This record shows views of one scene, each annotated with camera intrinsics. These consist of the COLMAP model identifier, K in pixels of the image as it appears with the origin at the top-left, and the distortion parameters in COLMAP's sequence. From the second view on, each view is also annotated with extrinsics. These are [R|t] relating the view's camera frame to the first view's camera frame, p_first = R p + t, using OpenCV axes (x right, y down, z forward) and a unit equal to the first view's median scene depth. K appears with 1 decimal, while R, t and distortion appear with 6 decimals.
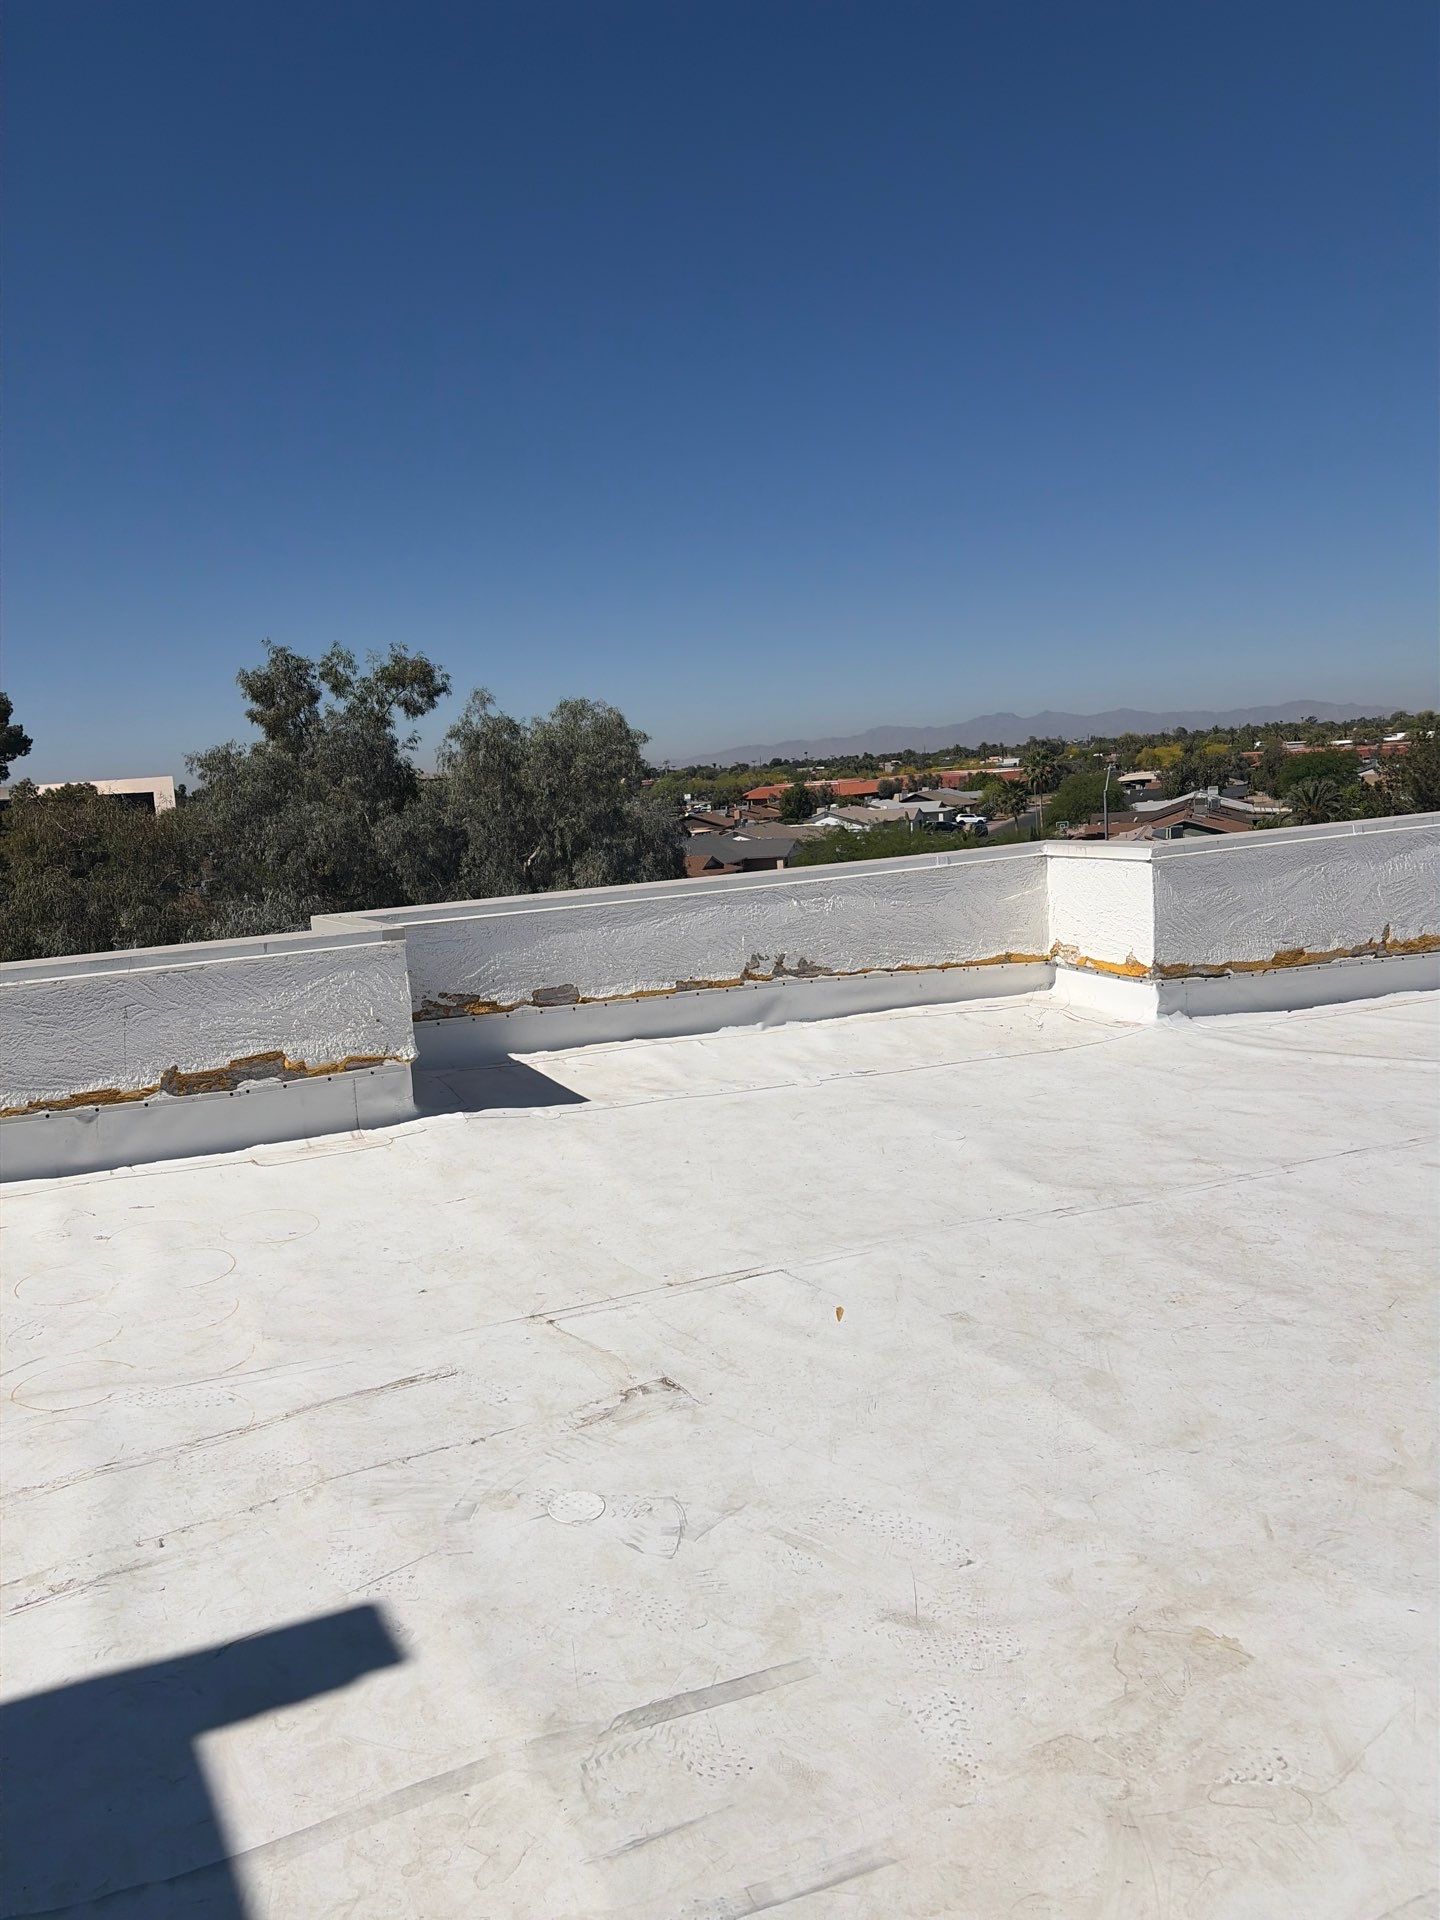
lens RADIAL K [[1476.4, 0, 727.6], [0, 1476.4, 979.1], [0, 0, 1]] dist [0.041539, -0.049103]
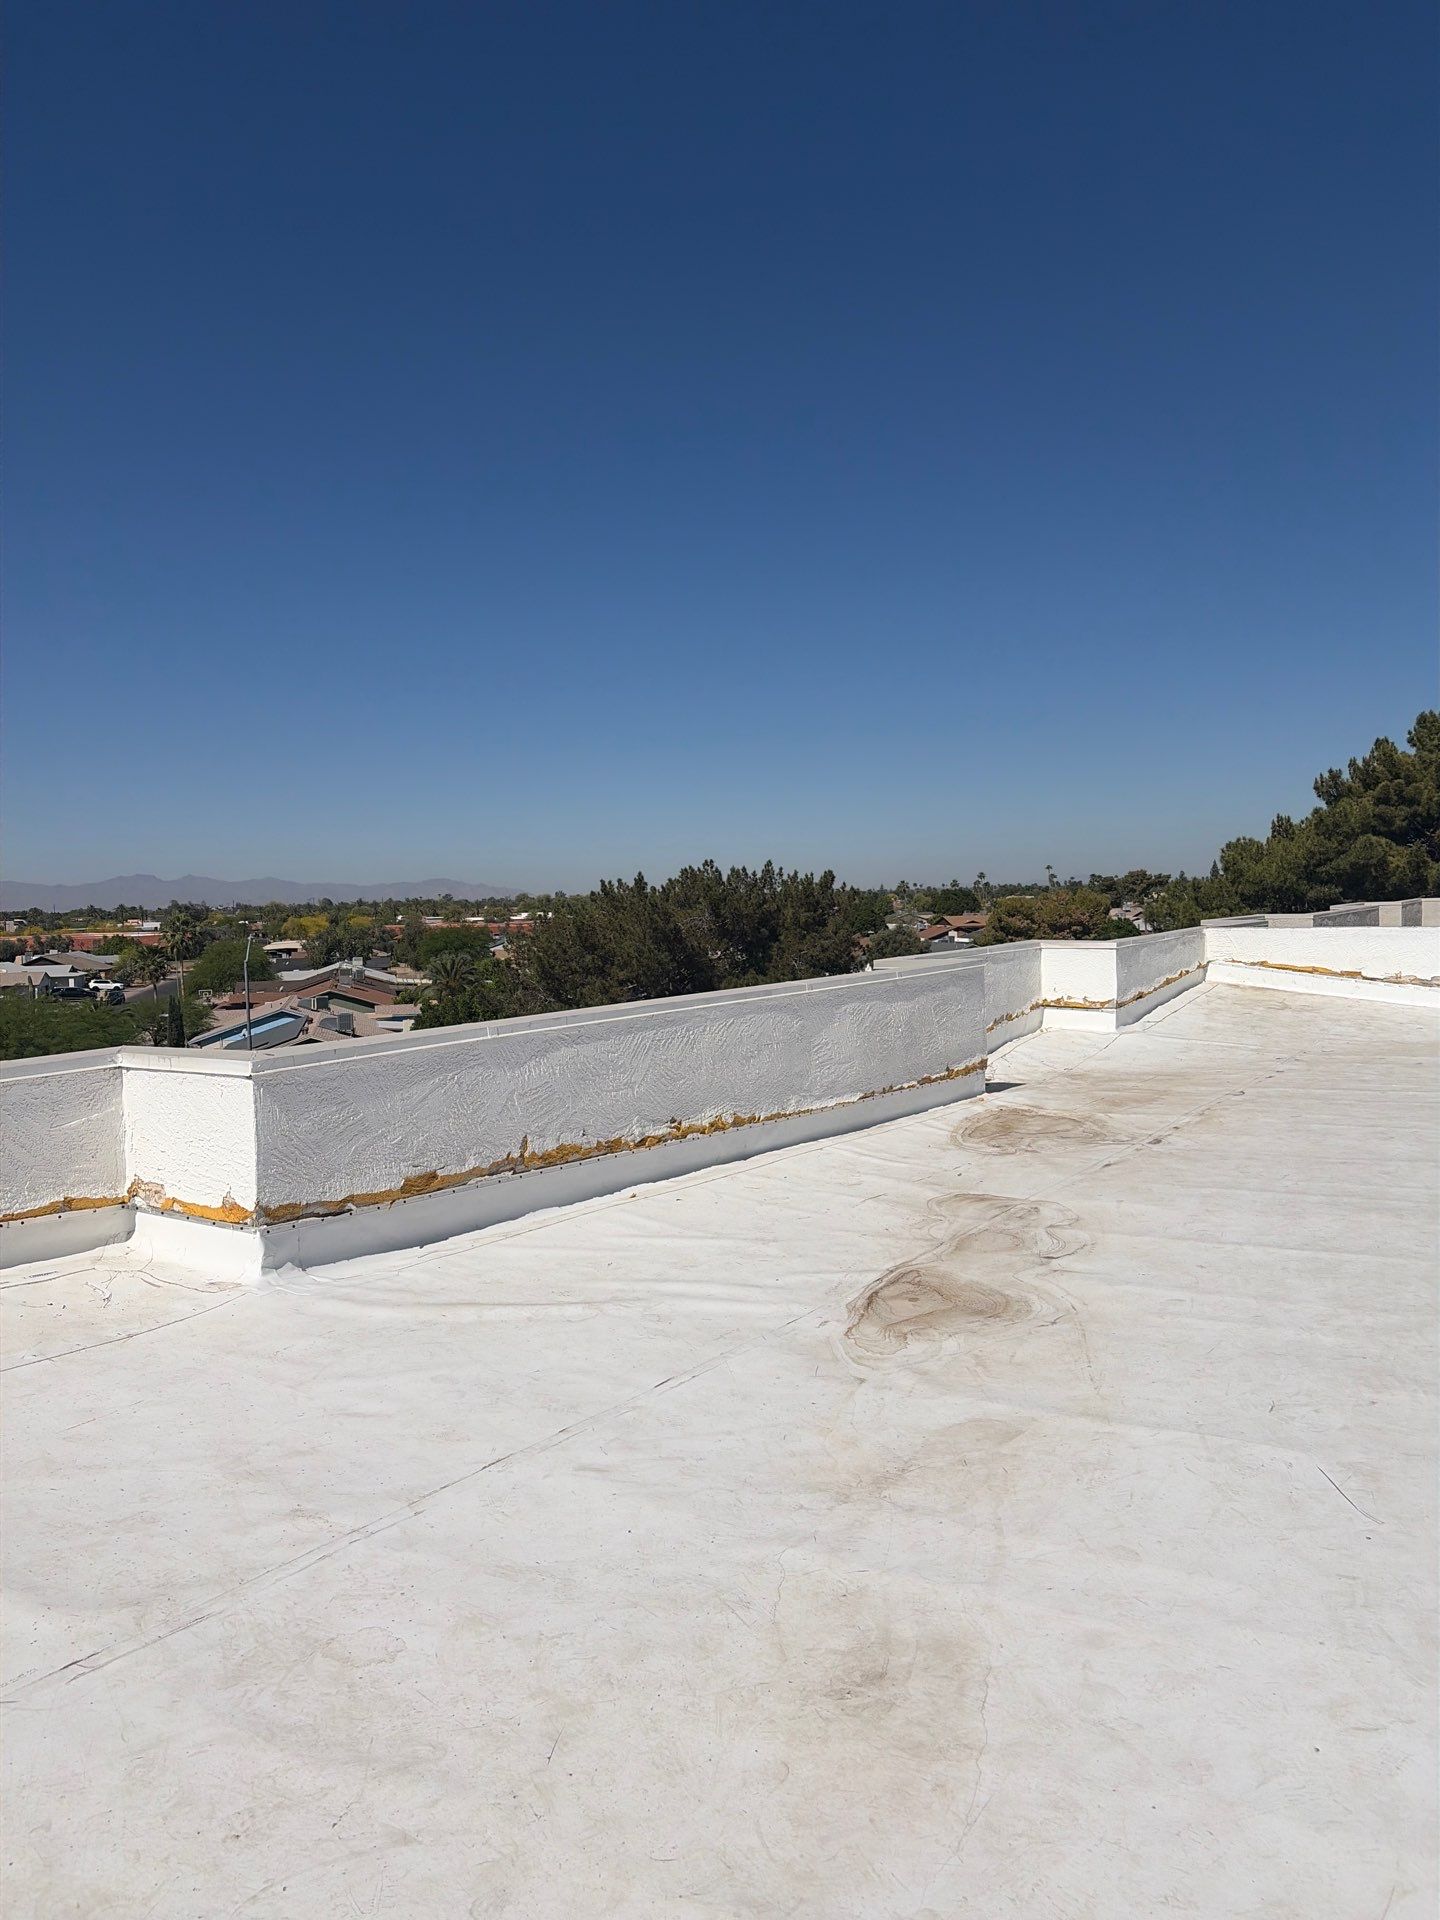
lens RADIAL K [[1476.4, 0, 680.5], [0, 1476.4, 898.8], [0, 0, 1]] dist [0.041539, -0.049103]
pose [[0.864095, 0.043204, 0.501471, 0.068954], [0.040079, 0.987239, -0.154116, -0.035950], [-0.501731, 0.153270, 0.851337, 0.164898]]
